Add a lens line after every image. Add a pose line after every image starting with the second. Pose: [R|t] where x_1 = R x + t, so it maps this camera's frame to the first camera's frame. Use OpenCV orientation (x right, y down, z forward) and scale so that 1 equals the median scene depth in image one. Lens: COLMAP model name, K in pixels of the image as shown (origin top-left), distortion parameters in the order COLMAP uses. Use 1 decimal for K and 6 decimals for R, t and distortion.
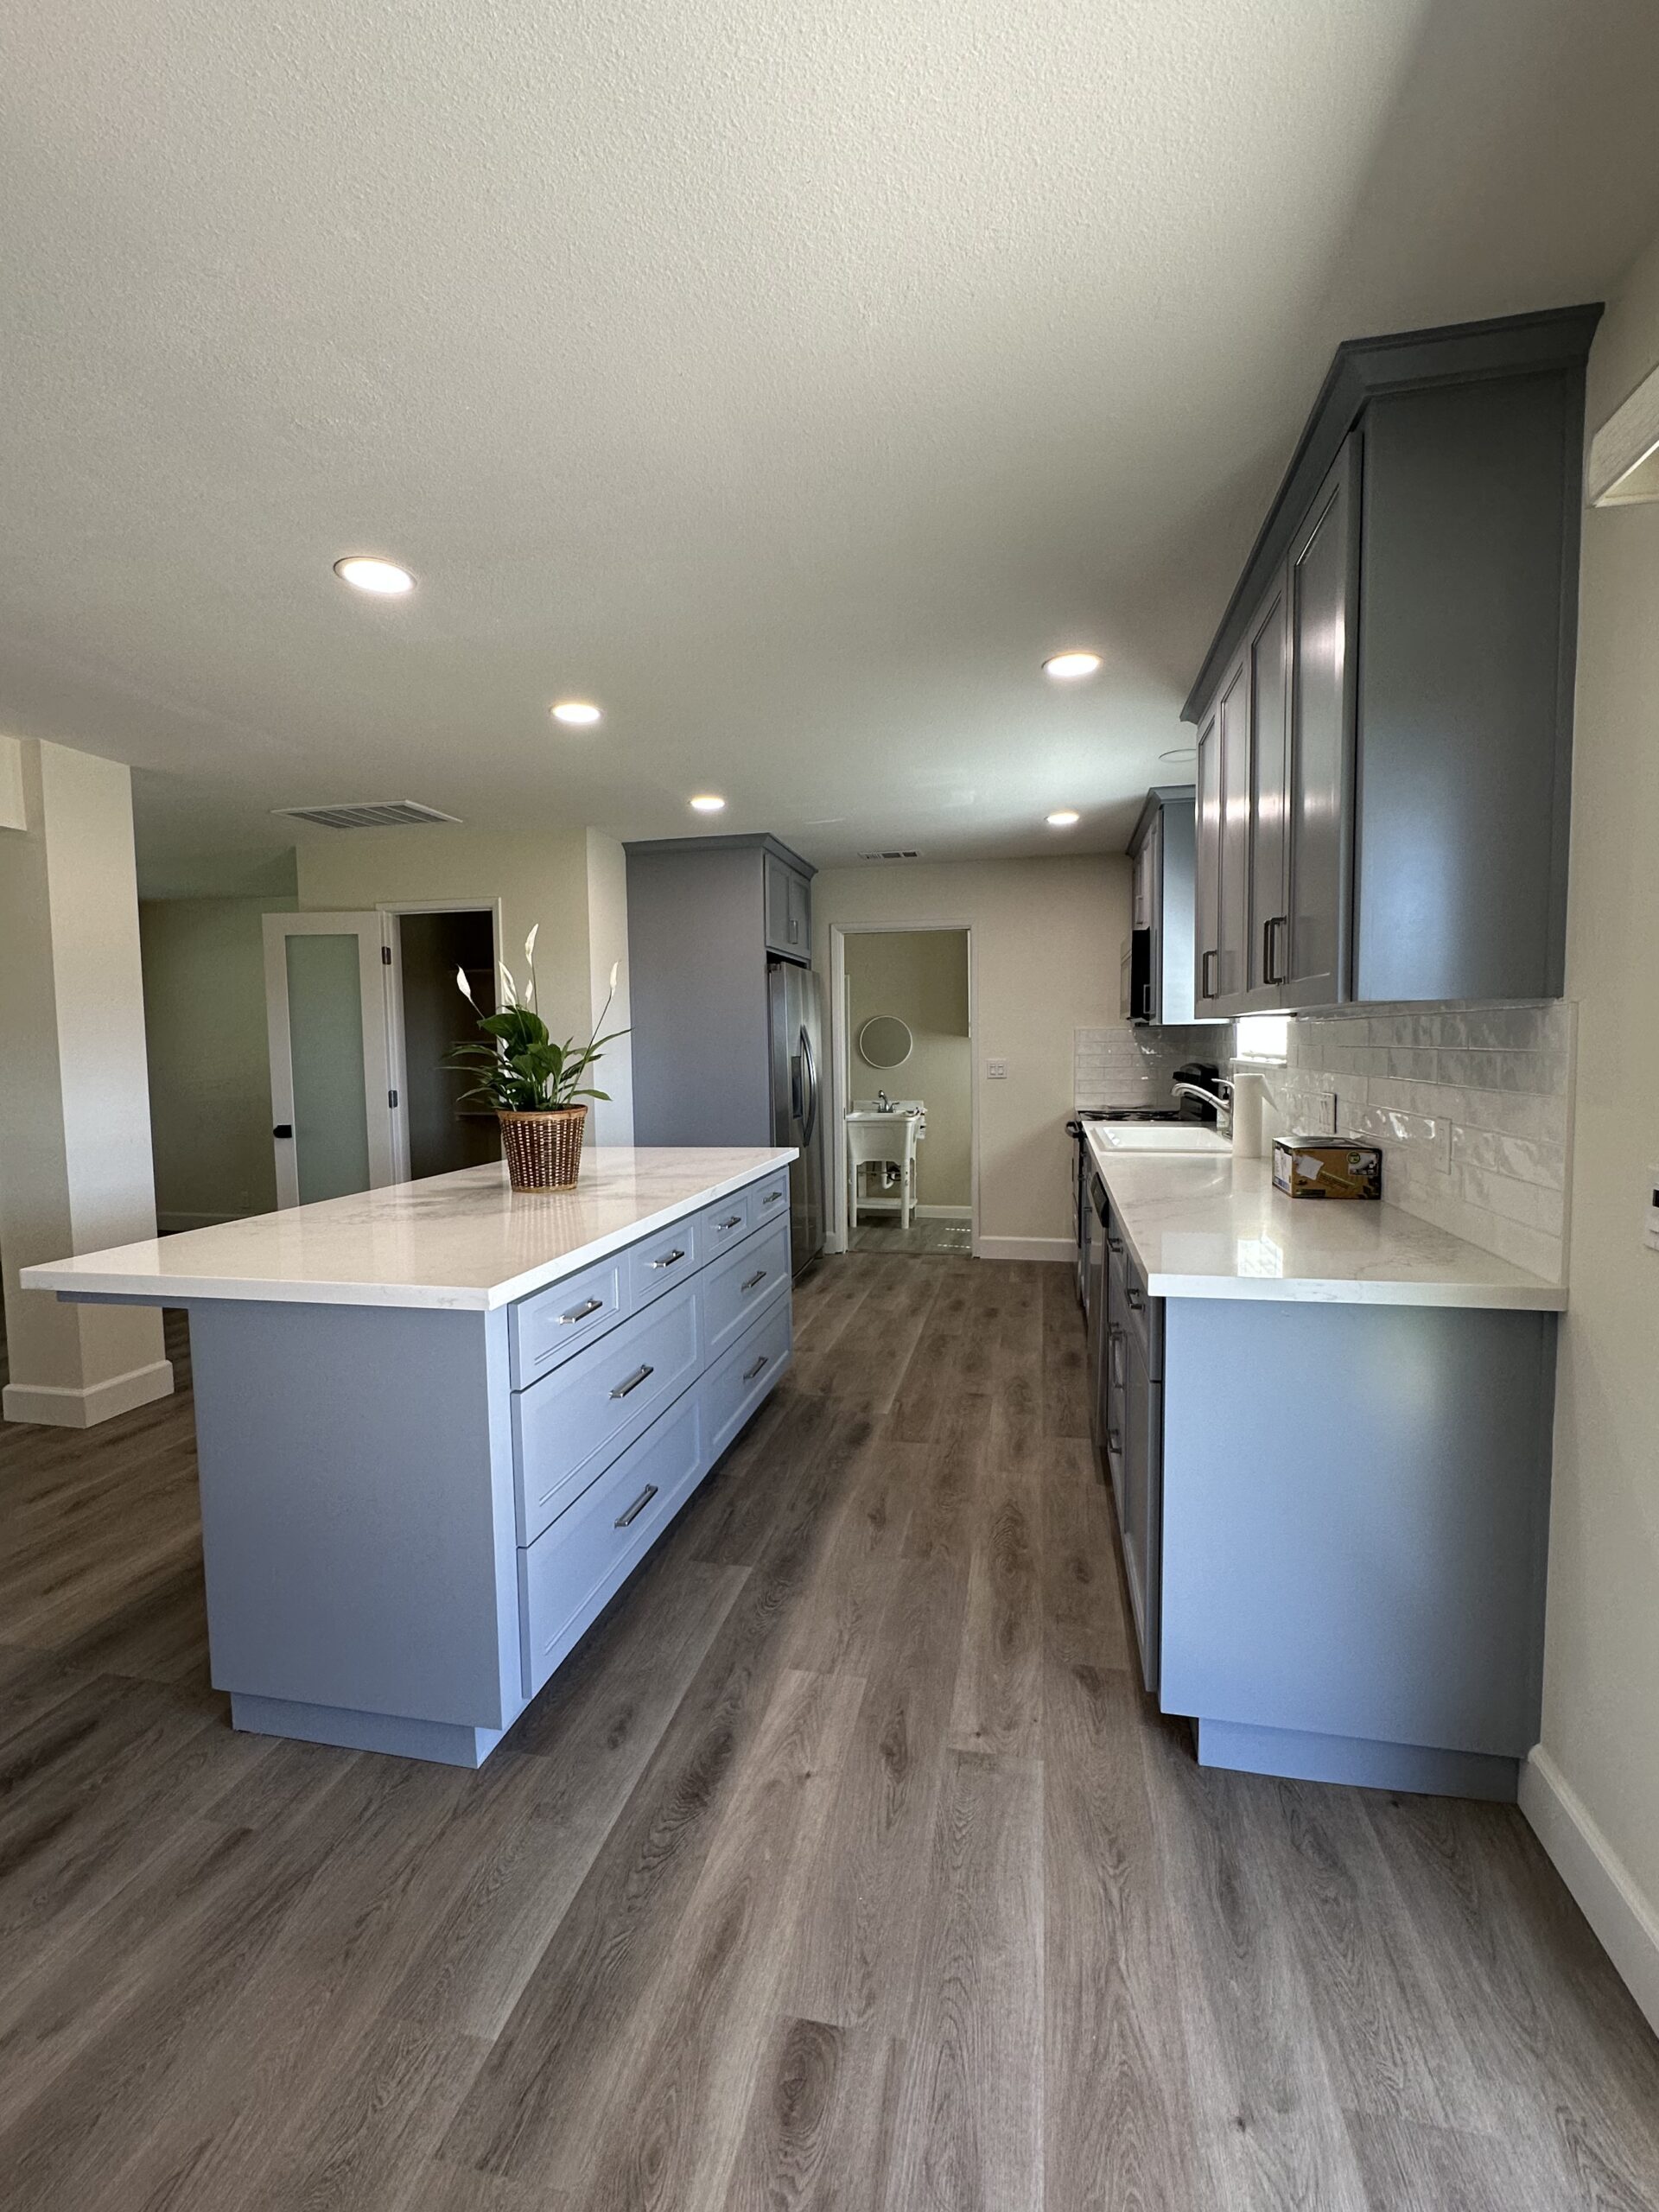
lens RADIAL K [[1068.8, 0, 822.1], [0, 1068.8, 1112.9], [0, 0, 1]] dist [0.002137, 0.000617]
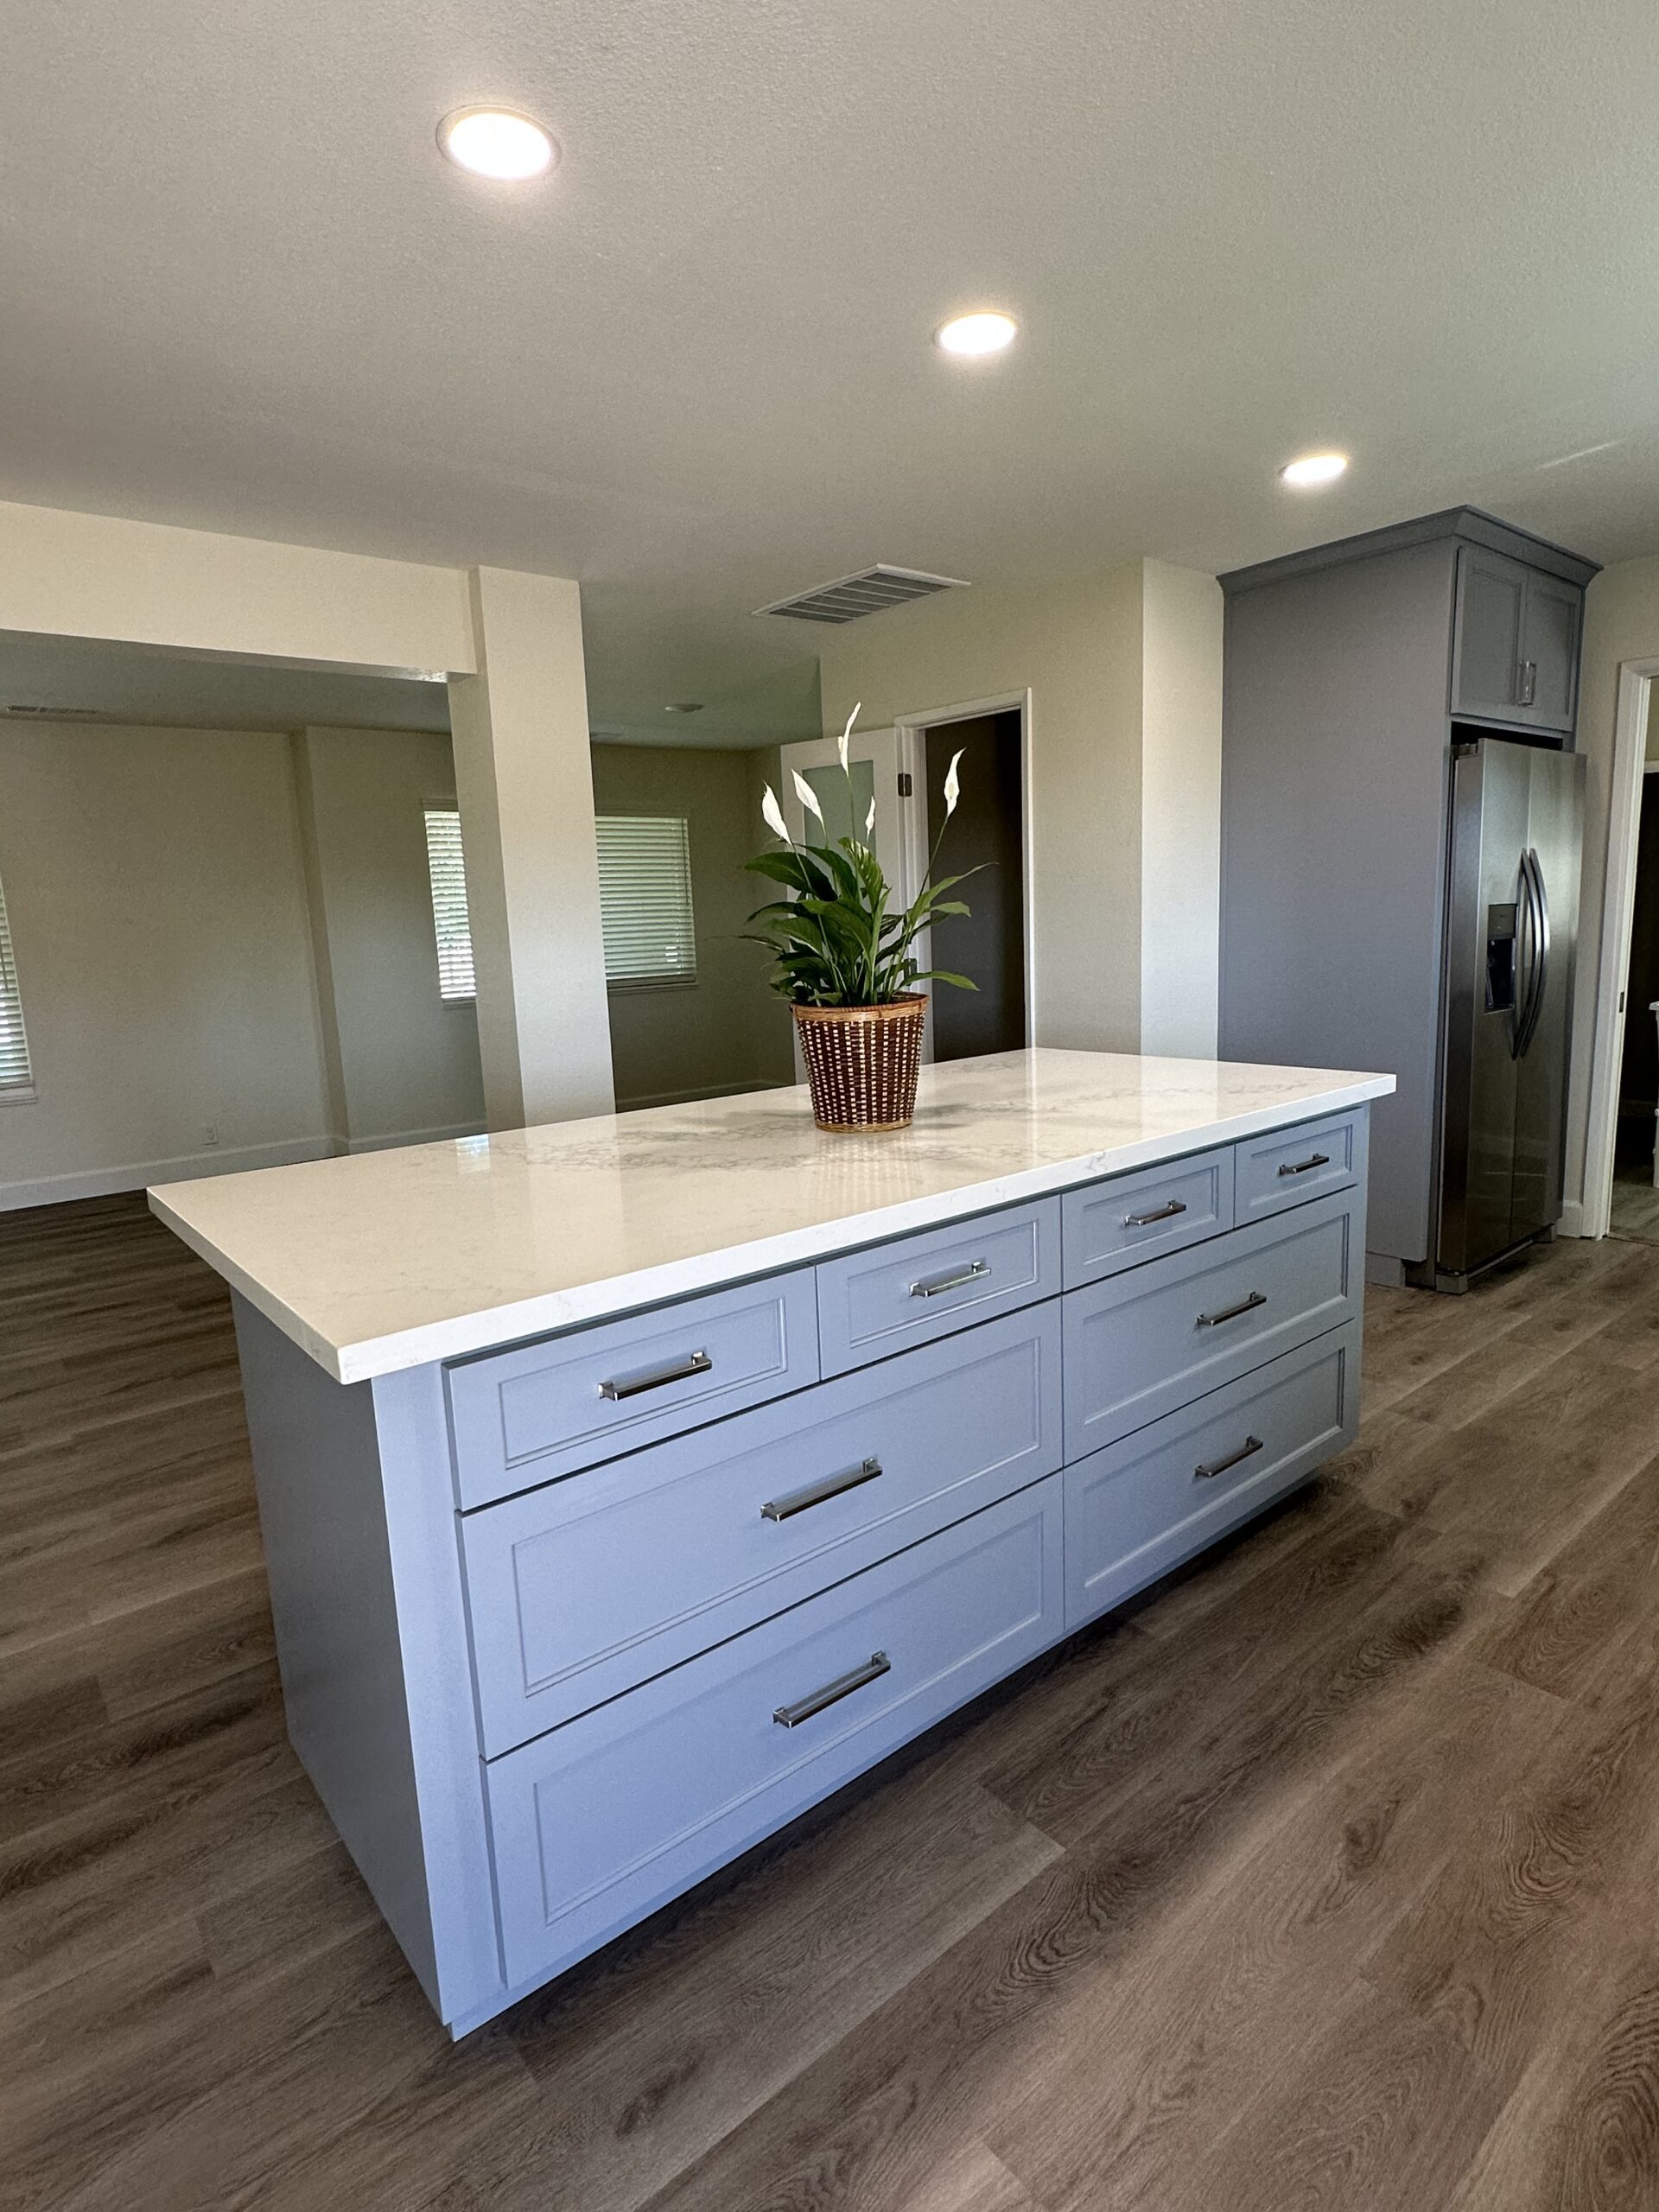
lens RADIAL K [[1164.1, 0, 835.6], [0, 1164.1, 1108.8], [0, 0, 1]] dist [-0.001011, -0.000514]
pose [[0.772461, 0.090425, -0.628591, 0.148434], [-0.014605, 0.992079, 0.124766, -0.023272], [0.634894, -0.087196, 0.767663, 0.392782]]
